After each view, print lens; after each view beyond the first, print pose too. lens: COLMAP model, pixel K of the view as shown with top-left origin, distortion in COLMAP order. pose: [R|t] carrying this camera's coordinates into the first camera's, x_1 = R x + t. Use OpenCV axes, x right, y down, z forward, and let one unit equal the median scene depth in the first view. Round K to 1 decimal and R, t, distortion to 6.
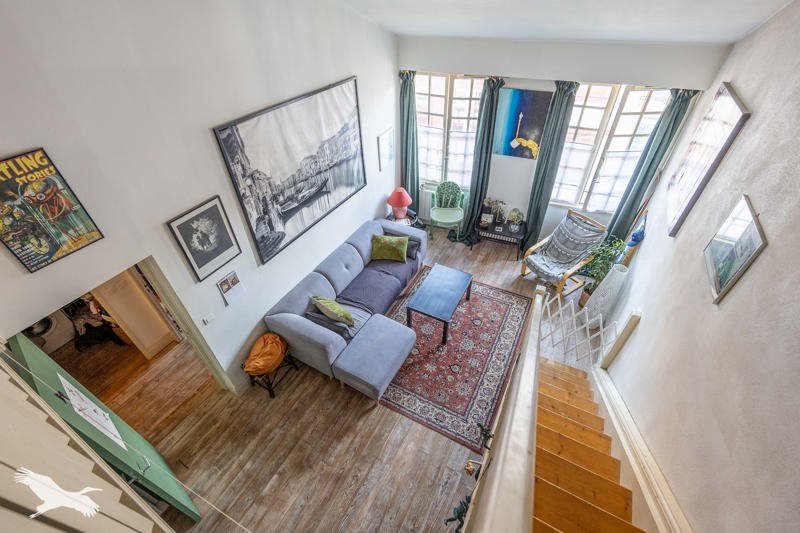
lens RADIAL K [[343.2, 0, 395.4], [0, 343.2, 261.3], [0, 0, 1]] dist [-0.001588, -0.001273]
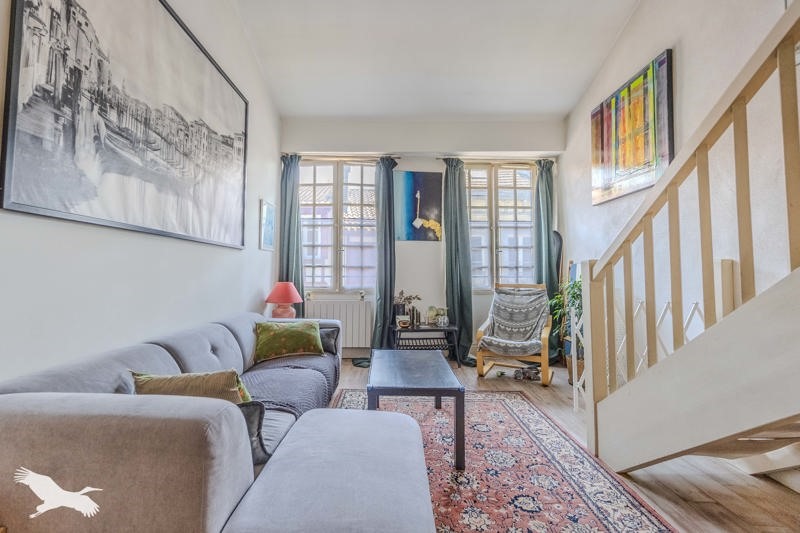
lens RADIAL K [[343.2, 0, 374.0], [0, 343.2, 254.3], [0, 0, 1]] dist [-0.001588, -0.001273]
pose [[0.894744, 0.055752, 0.443085, -0.166706], [0.259239, 0.743046, -0.616990, 0.269484], [-0.363631, 0.666914, 0.650383, 0.546248]]
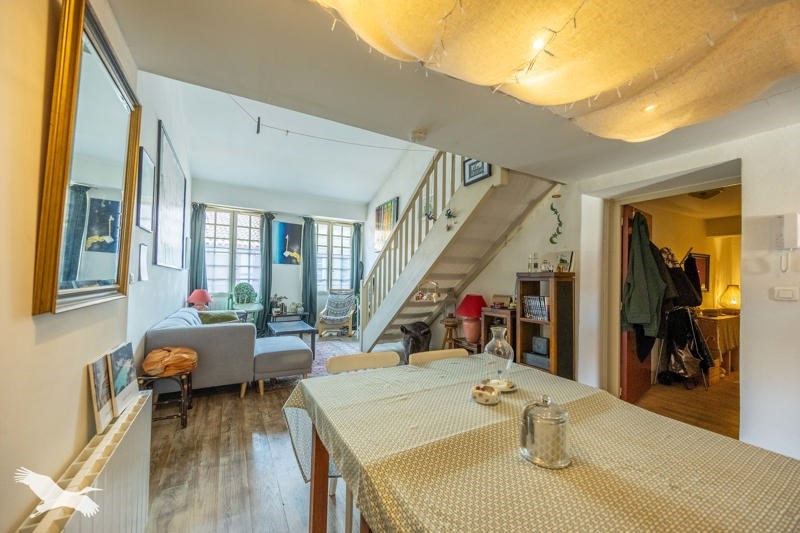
lens RADIAL K [[302.3, 0, 397.8], [0, 302.3, 268.6], [0, 0, 1]] dist [-0.002052, -0.000090]
pose [[0.529205, 0.064094, 0.846069, -0.577255], [0.516195, 0.767069, -0.380983, 0.524333], [-0.673413, 0.638355, 0.372852, 0.213000]]
